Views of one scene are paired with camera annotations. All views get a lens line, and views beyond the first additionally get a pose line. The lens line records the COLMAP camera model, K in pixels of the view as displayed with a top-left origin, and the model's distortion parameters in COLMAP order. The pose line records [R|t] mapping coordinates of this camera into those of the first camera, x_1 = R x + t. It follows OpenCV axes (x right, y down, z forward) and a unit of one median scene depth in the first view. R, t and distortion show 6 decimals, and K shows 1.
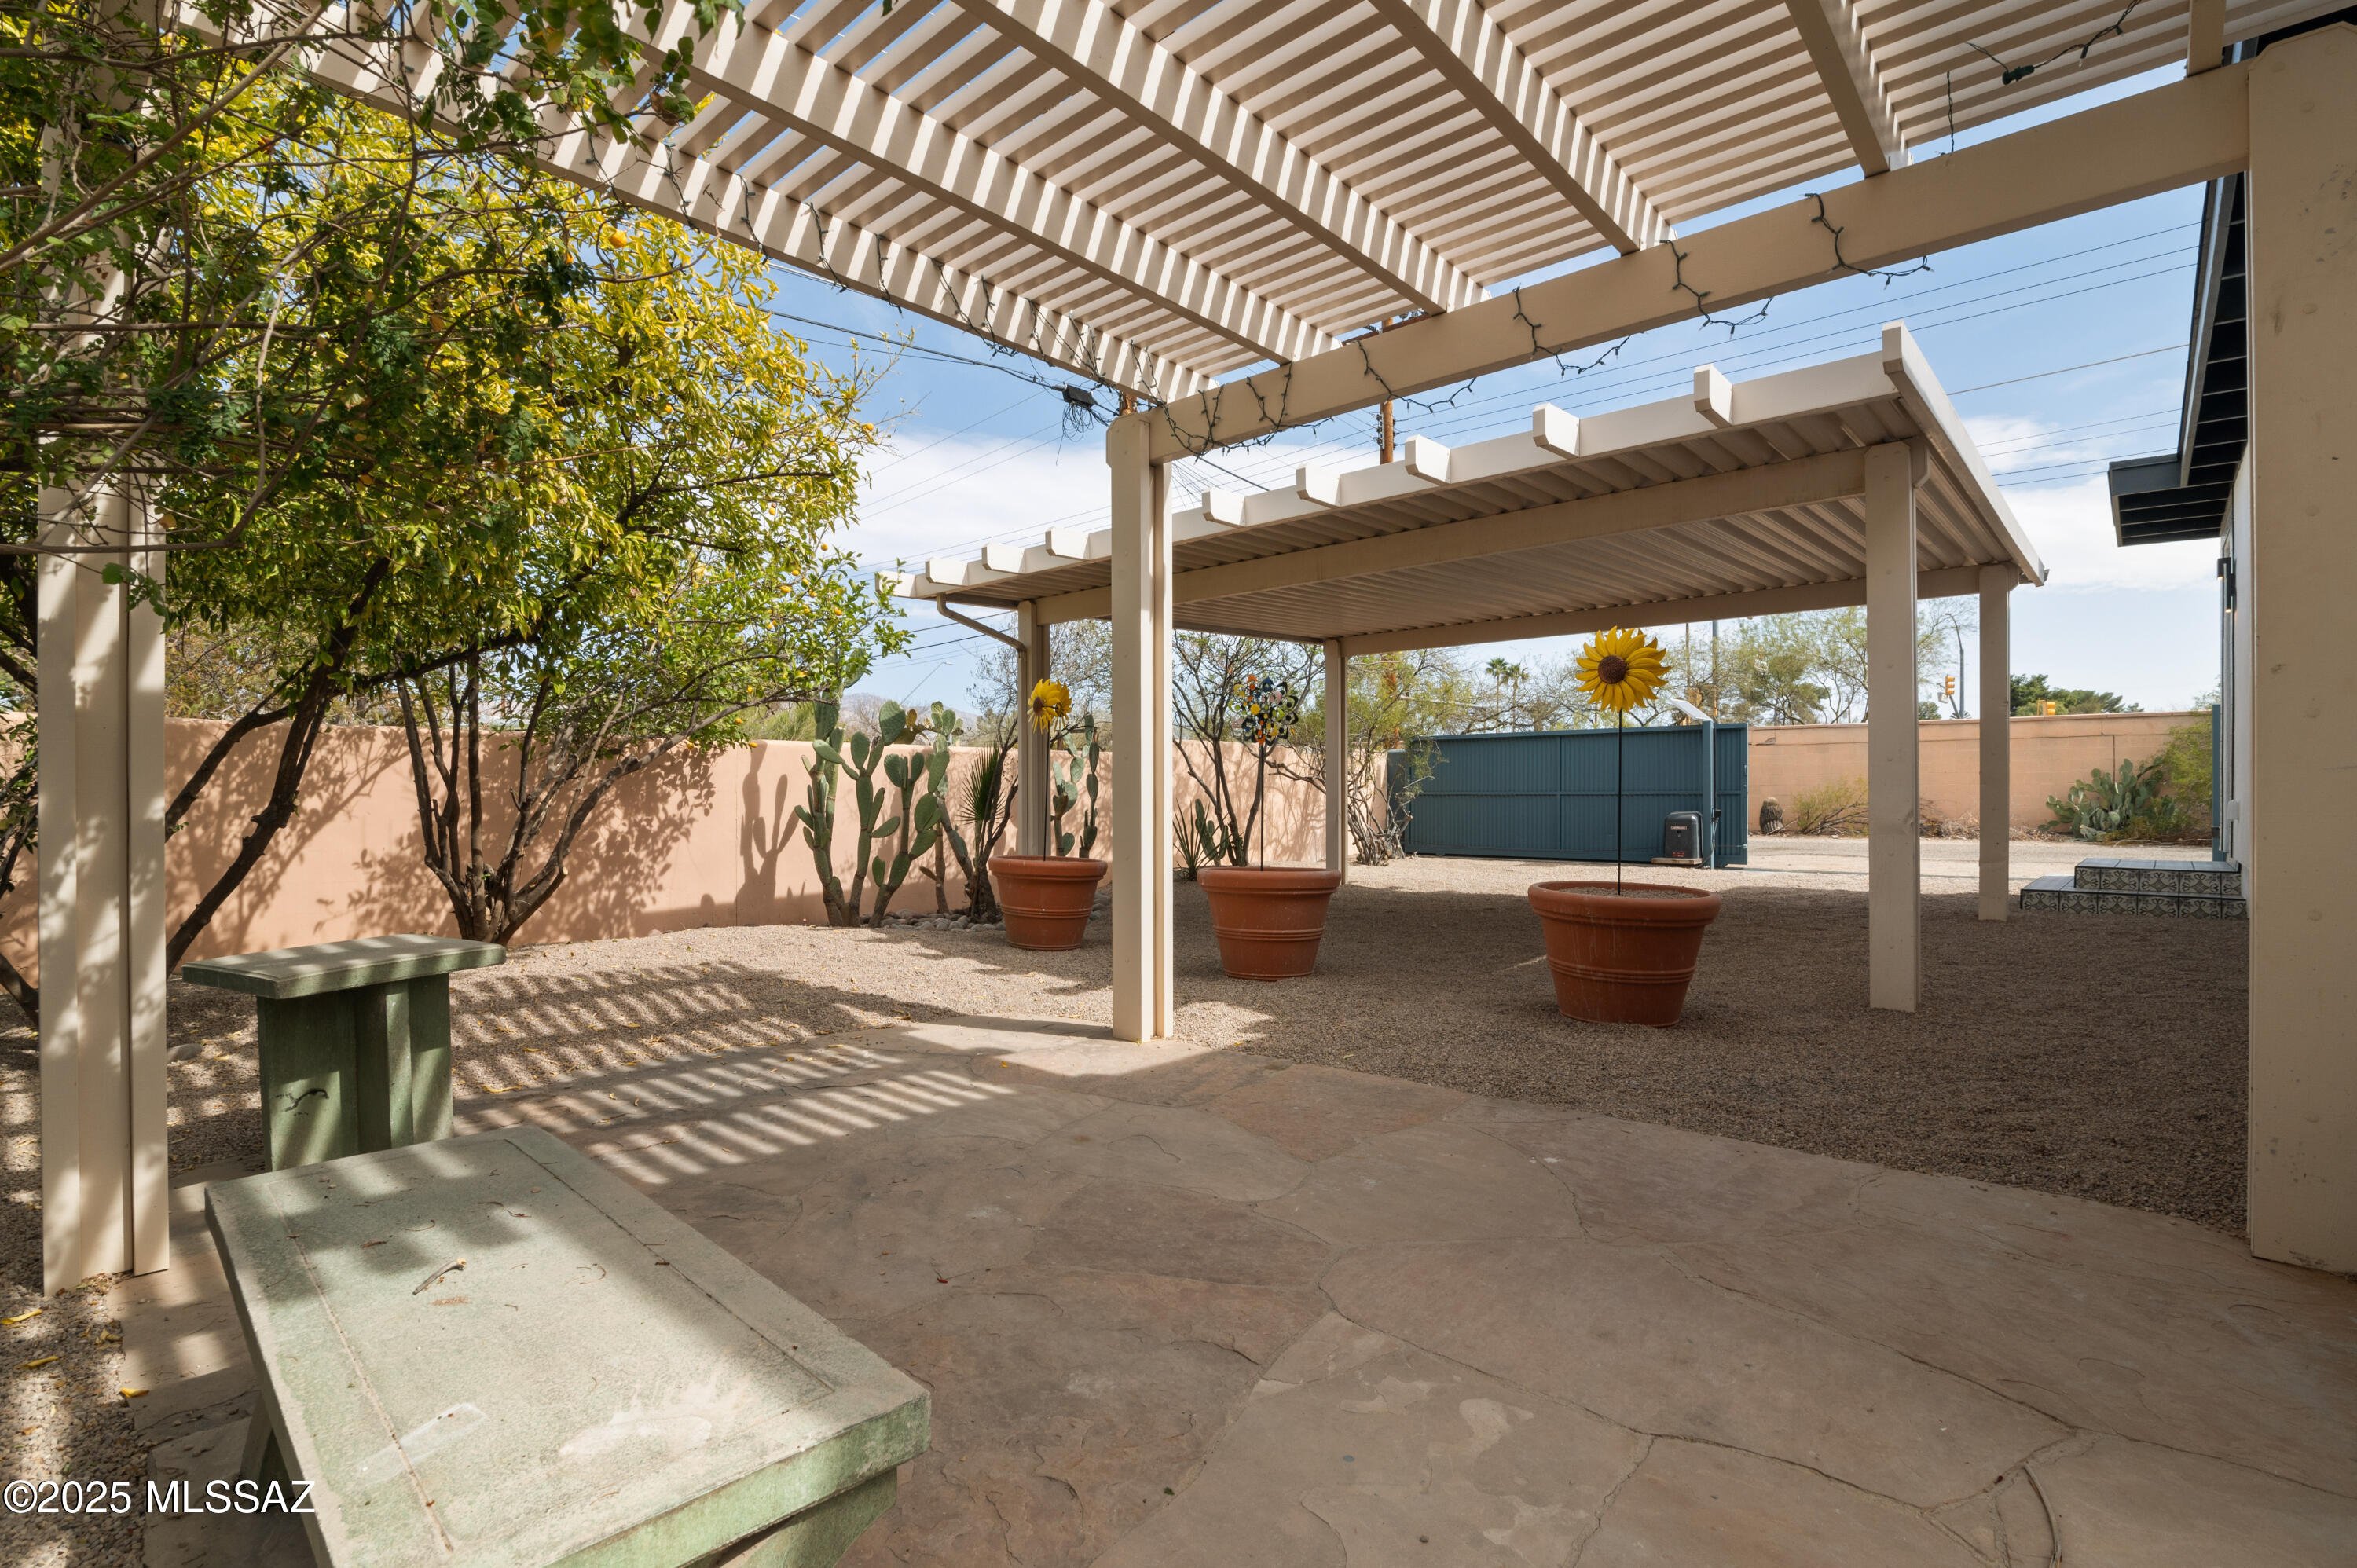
lens RADIAL K [[1092.5, 0, 1181.9], [0, 1092.5, 780.4], [0, 0, 1]] dist [-0.020775, 0.000268]
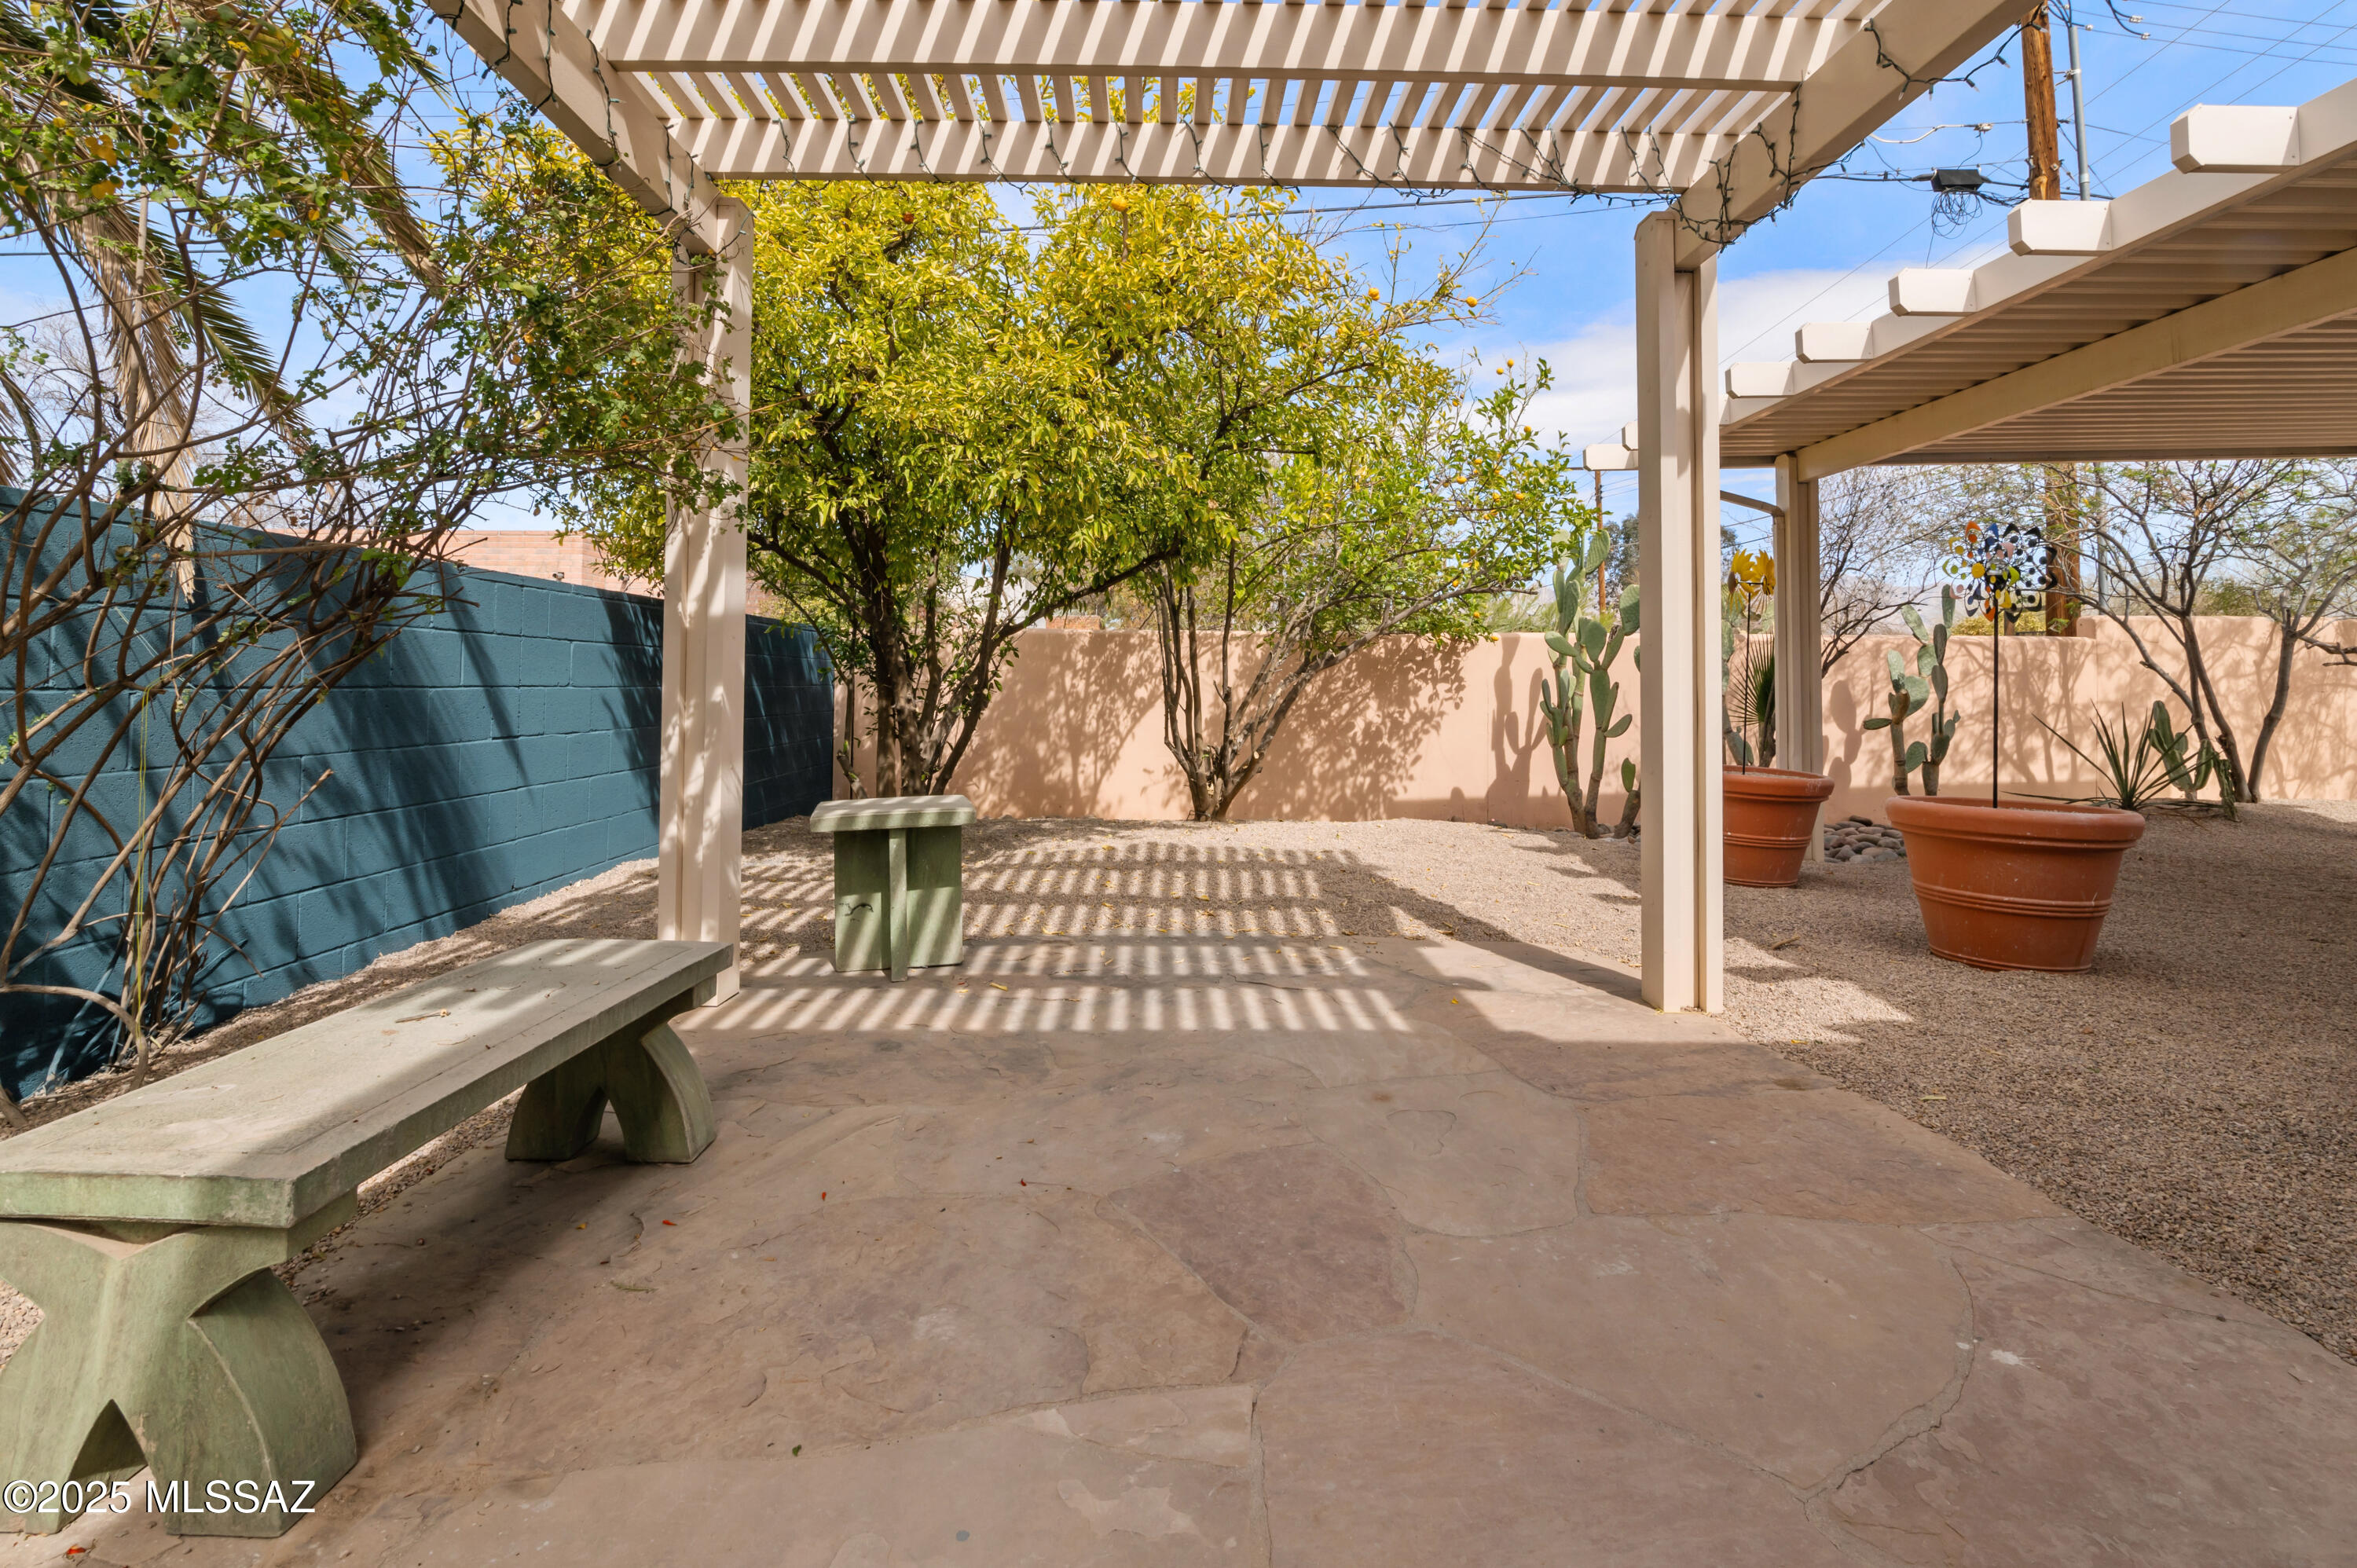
lens RADIAL K [[1125.3, 0, 1179.8], [0, 1125.3, 636.6], [0, 0, 1]] dist [-0.017581, 0.001073]
pose [[0.684364, -0.025605, -0.728690, 0.224962], [0.001083, 0.999418, -0.034101, 0.000238], [0.729139, 0.022549, 0.683994, 0.142053]]
